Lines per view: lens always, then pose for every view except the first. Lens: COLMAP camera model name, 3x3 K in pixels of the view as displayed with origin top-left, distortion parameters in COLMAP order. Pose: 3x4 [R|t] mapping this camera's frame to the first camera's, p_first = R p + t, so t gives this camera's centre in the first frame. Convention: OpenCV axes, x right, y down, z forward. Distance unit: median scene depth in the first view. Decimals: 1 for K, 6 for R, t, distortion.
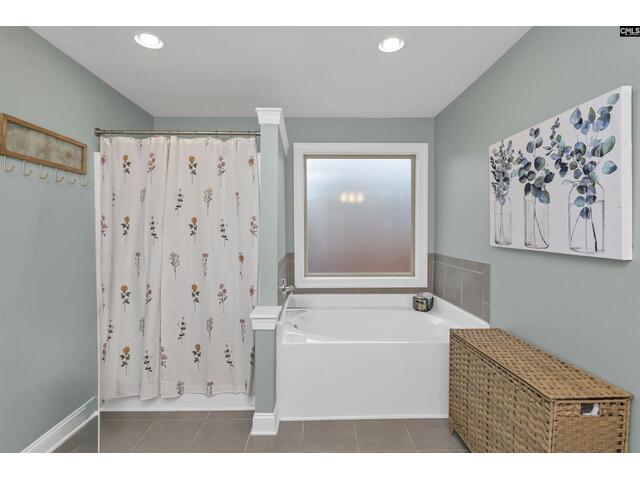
lens RADIAL K [[327.3, 0, 315.5], [0, 327.3, 235.8], [0, 0, 1]] dist [0.001193, 0.000056]
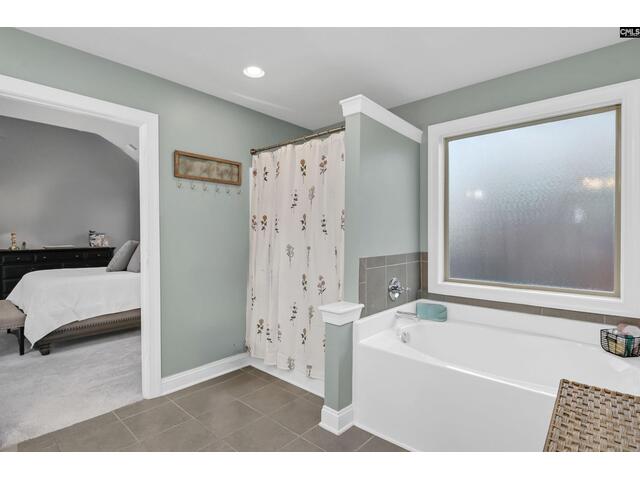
lens RADIAL K [[327.3, 0, 315.5], [0, 327.3, 235.8], [0, 0, 1]] dist [0.001193, 0.000056]
pose [[0.735446, 0.006616, -0.677551, 0.419206], [-0.013749, 0.999892, -0.005160, 0.023642], [0.677443, 0.013111, 0.735458, 0.209892]]
